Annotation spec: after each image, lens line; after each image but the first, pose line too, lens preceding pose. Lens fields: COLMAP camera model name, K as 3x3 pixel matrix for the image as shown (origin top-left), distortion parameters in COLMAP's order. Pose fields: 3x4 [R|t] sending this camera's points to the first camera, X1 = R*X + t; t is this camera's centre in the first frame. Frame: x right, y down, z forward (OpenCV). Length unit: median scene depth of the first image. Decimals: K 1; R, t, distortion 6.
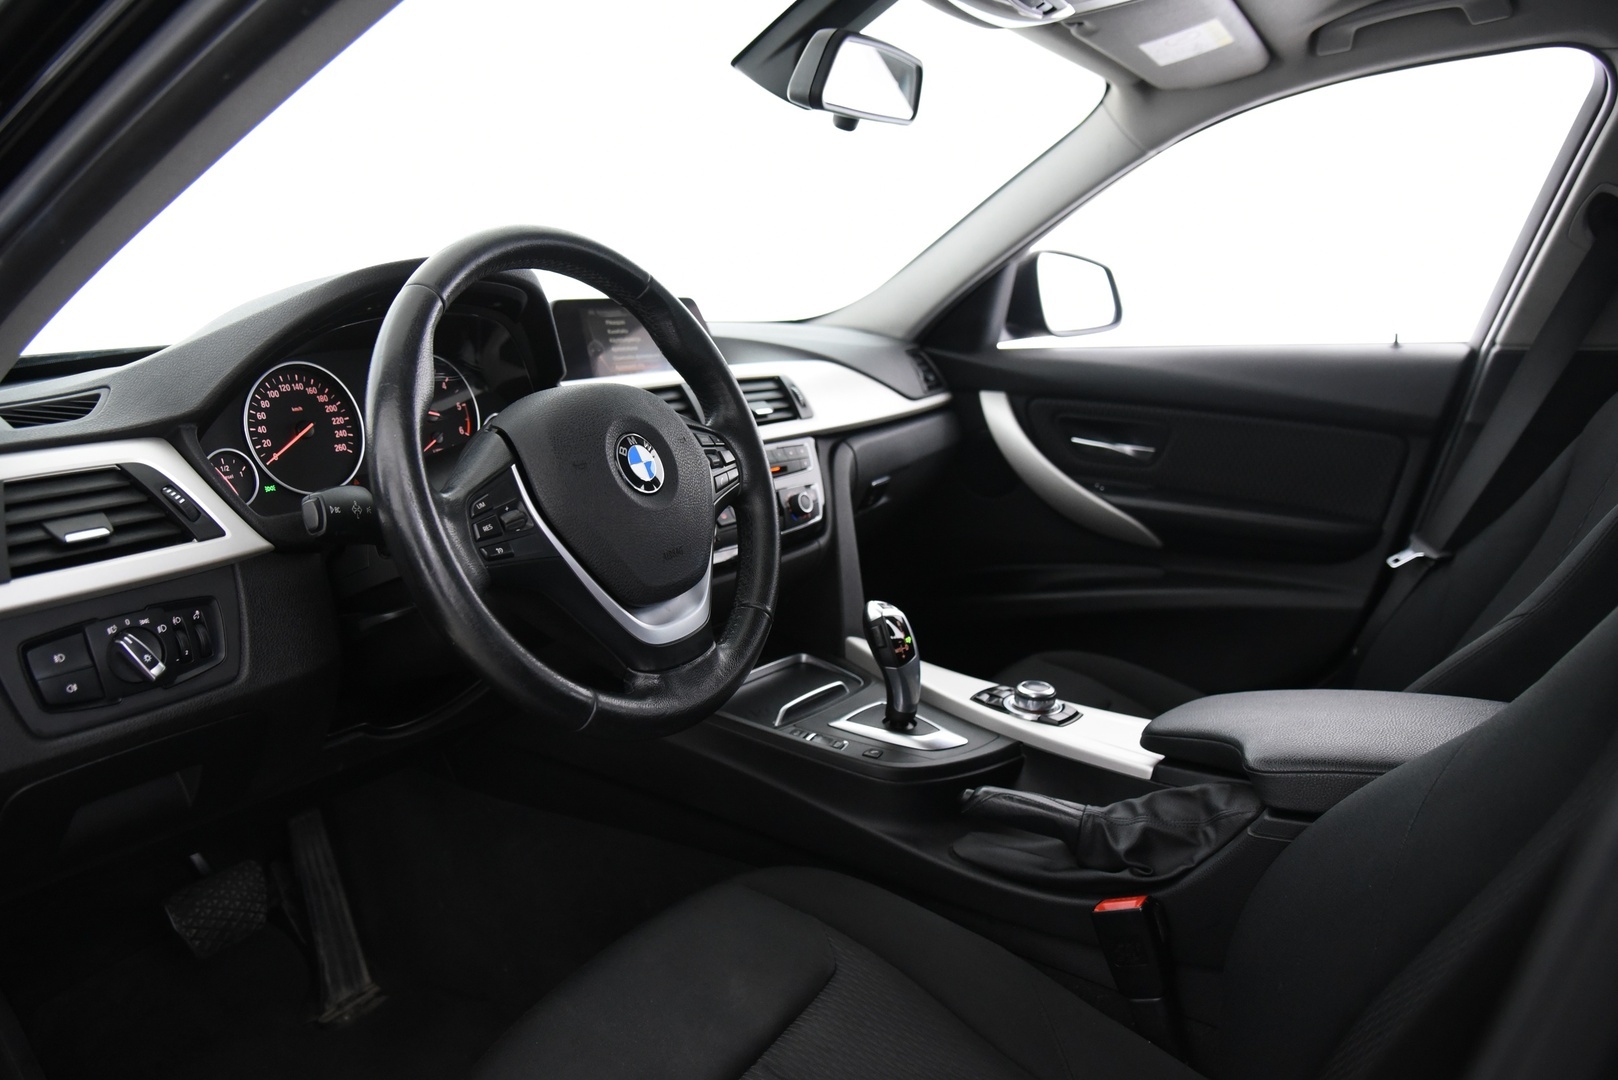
lens RADIAL K [[1149.5, 0, 822.3], [0, 1149.5, 545.0], [0, 0, 1]] dist [-0.100293, 0.042541]
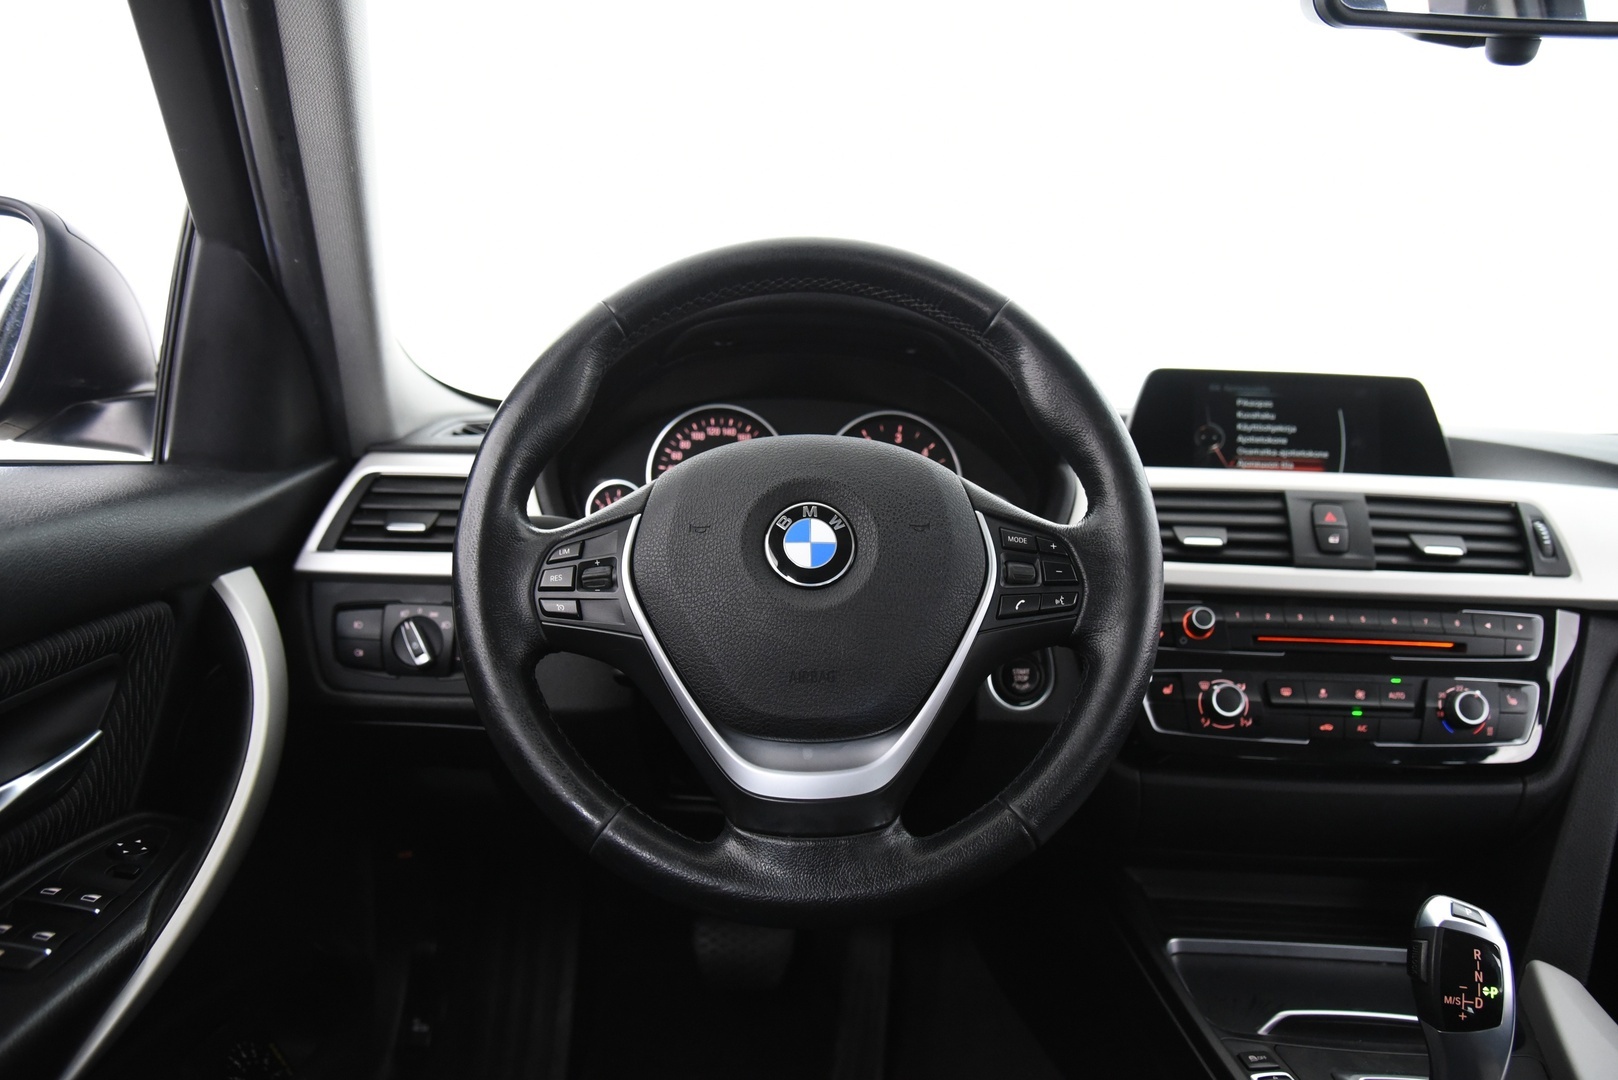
lens RADIAL K [[1149.5, 0, 794.7], [0, 1149.5, 533.5], [0, 0, 1]] dist [-0.100293, 0.042541]
pose [[0.514630, 0.117419, -0.849335, 0.396924], [-0.219795, 0.975545, 0.001689, -0.068523], [0.828762, 0.185811, 0.527852, 0.532582]]
